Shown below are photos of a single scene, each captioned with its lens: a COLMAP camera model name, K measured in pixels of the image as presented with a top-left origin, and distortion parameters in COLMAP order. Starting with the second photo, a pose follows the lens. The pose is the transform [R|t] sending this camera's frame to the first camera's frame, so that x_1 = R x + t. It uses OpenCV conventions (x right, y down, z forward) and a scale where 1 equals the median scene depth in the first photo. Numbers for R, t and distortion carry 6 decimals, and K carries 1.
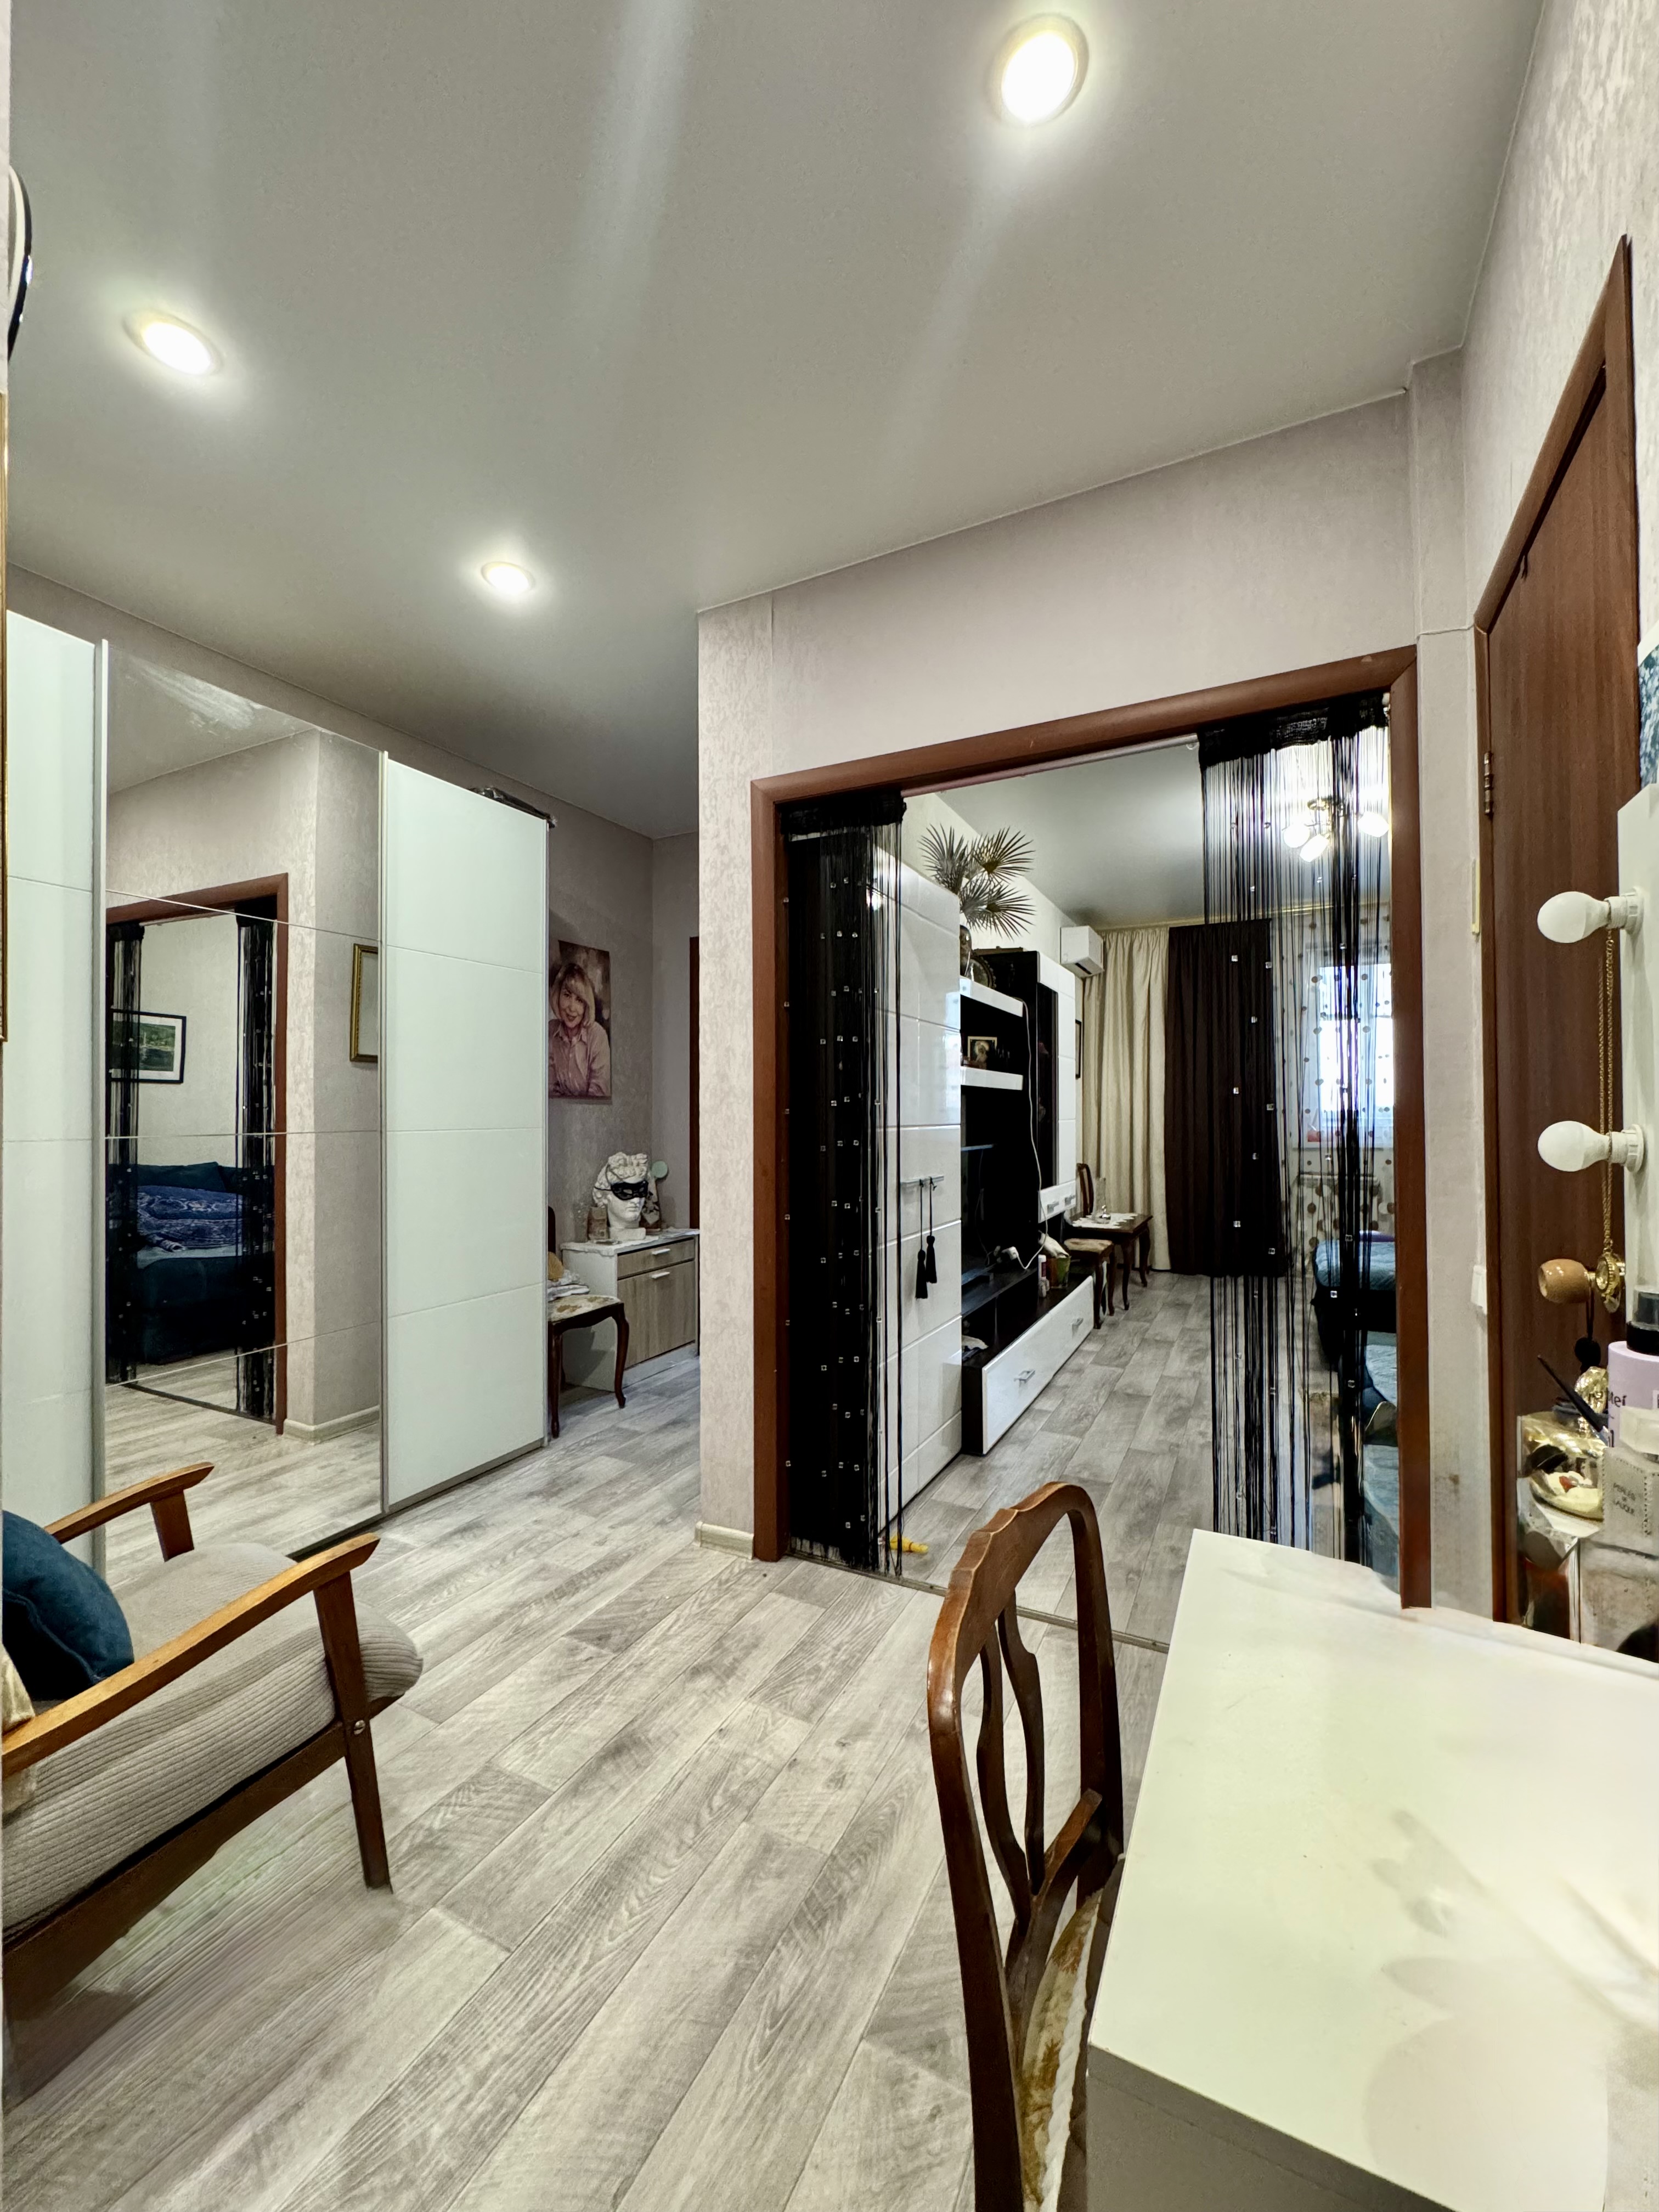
lens RADIAL K [[883.0, 0, 834.4], [0, 883.0, 1105.9], [0, 0, 1]] dist [-0.010952, 0.001623]
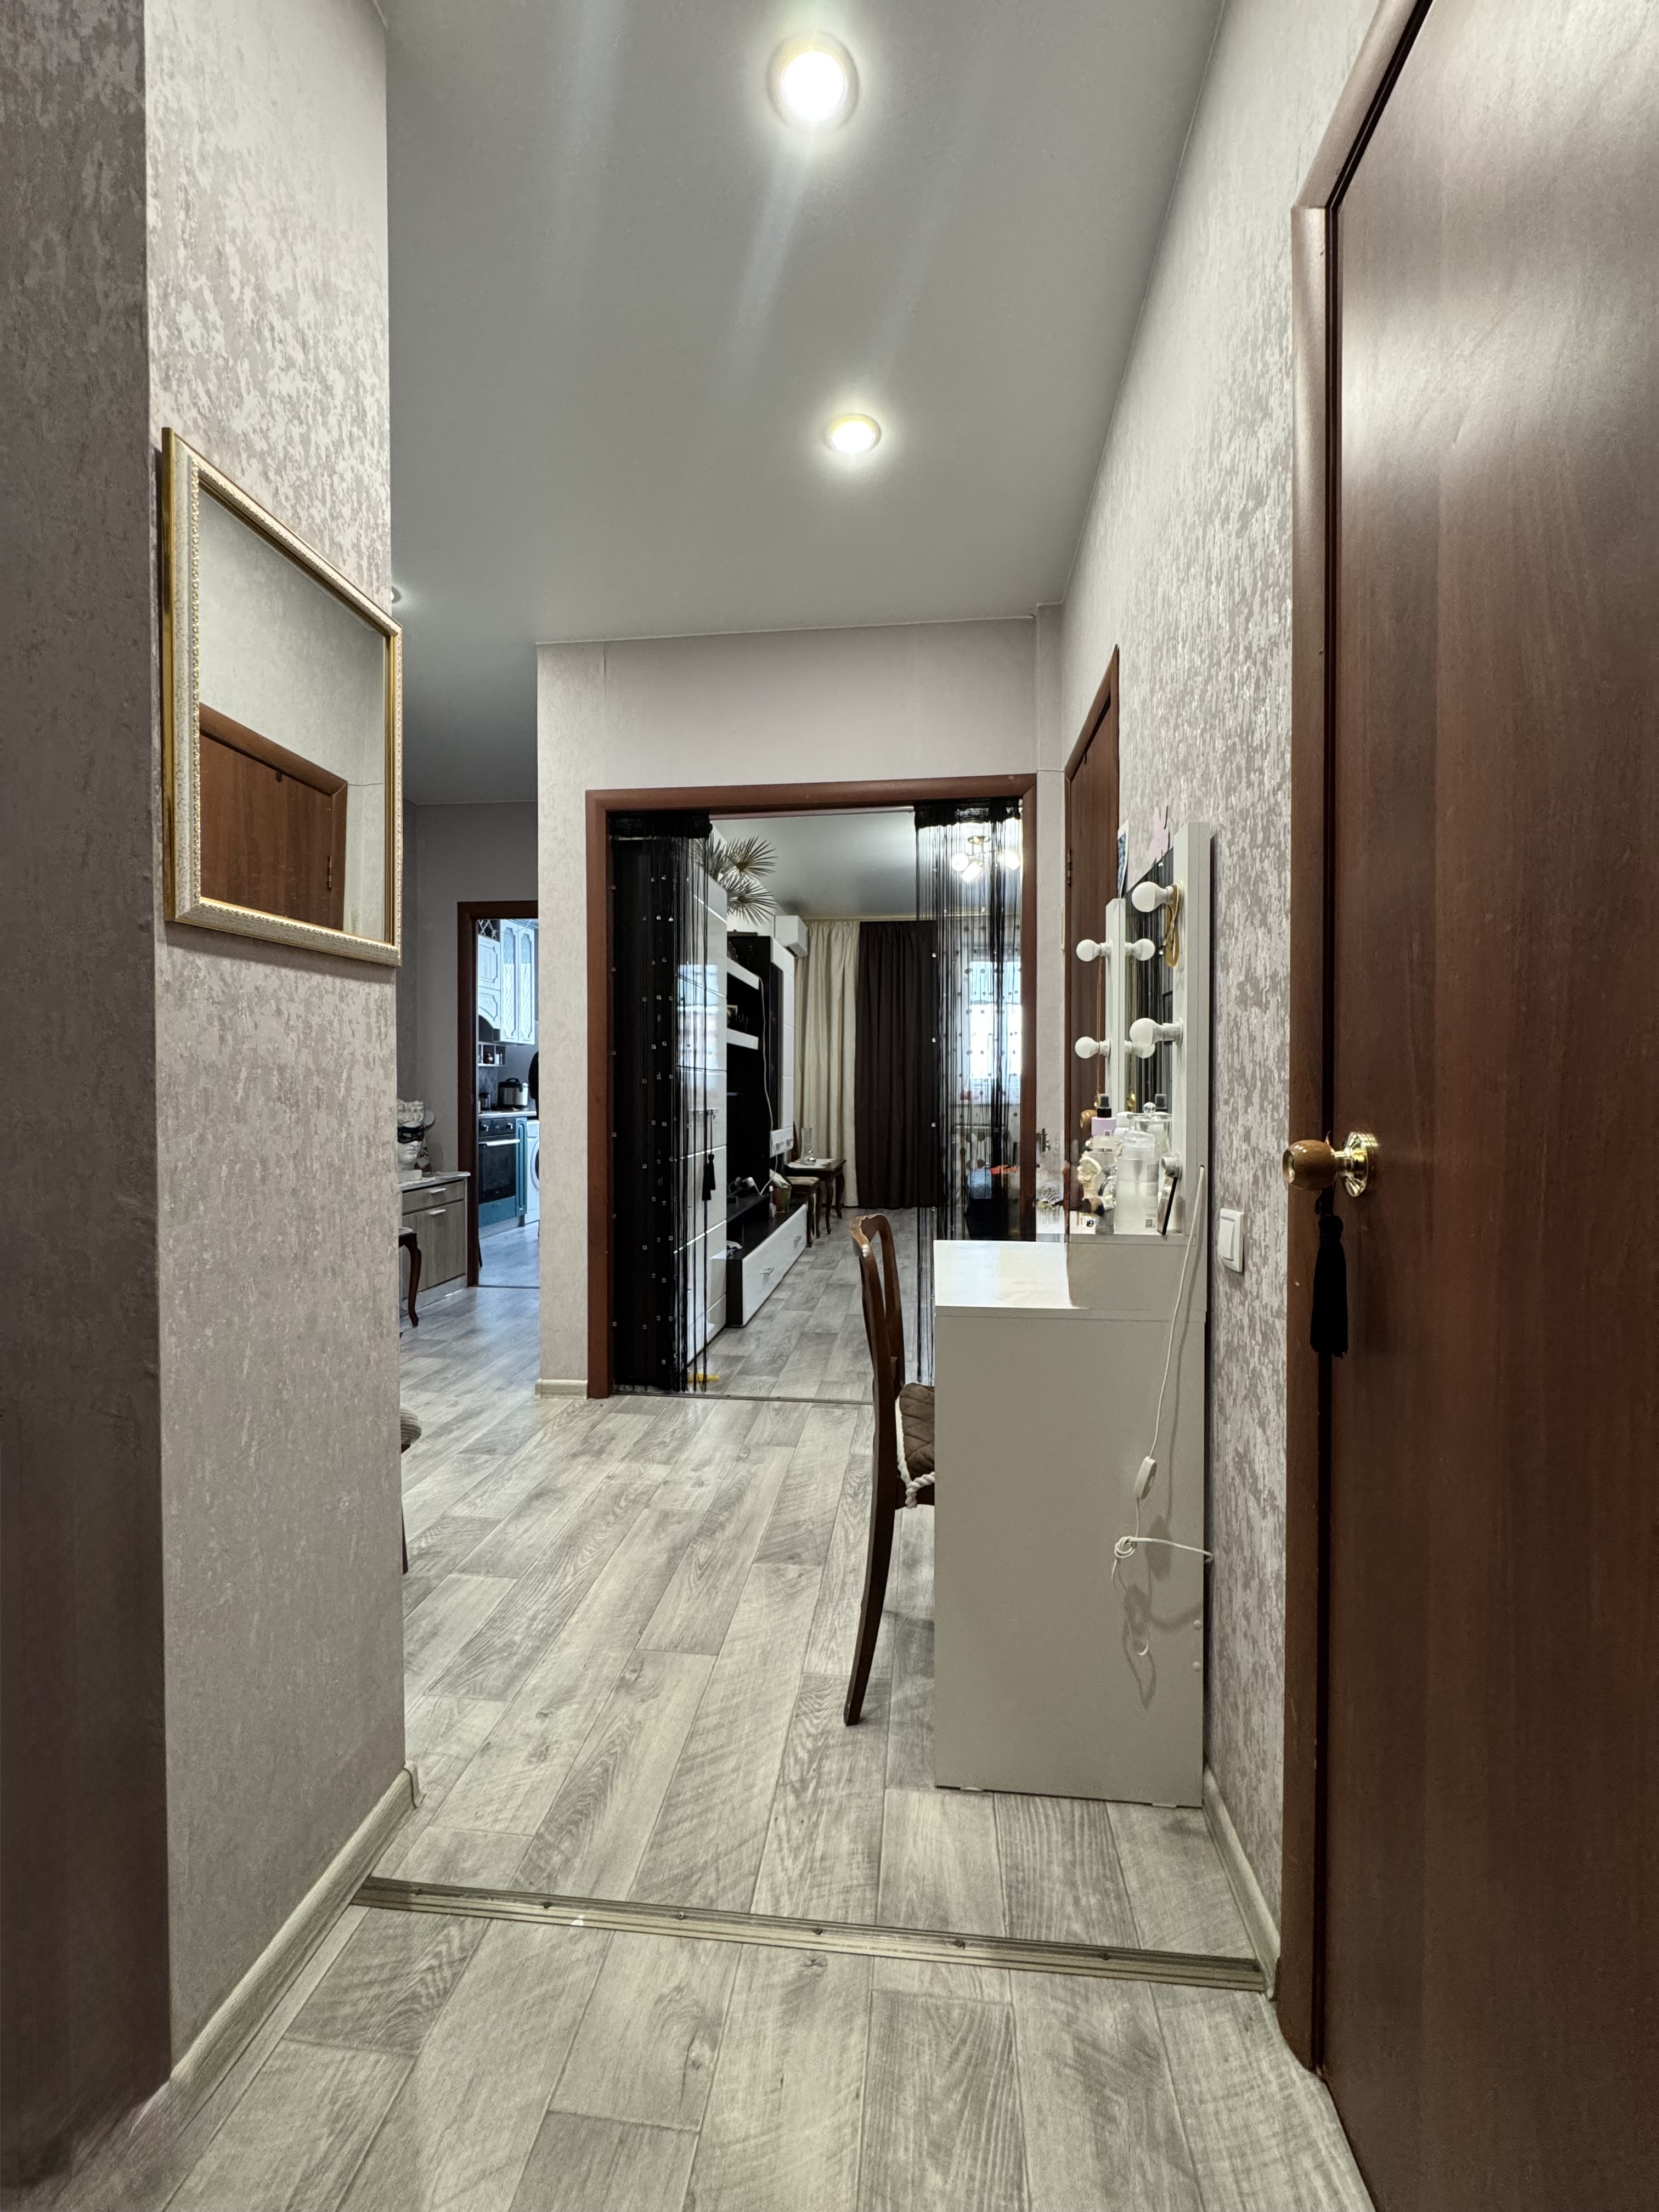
lens RADIAL K [[883.0, 0, 837.3], [0, 883.0, 1109.3], [0, 0, 1]] dist [-0.010952, 0.001623]
pose [[0.935321, -0.002610, 0.353791, -0.154685], [-0.008280, 0.999537, 0.029264, 0.036808], [-0.353704, -0.030301, 0.934867, -0.244562]]
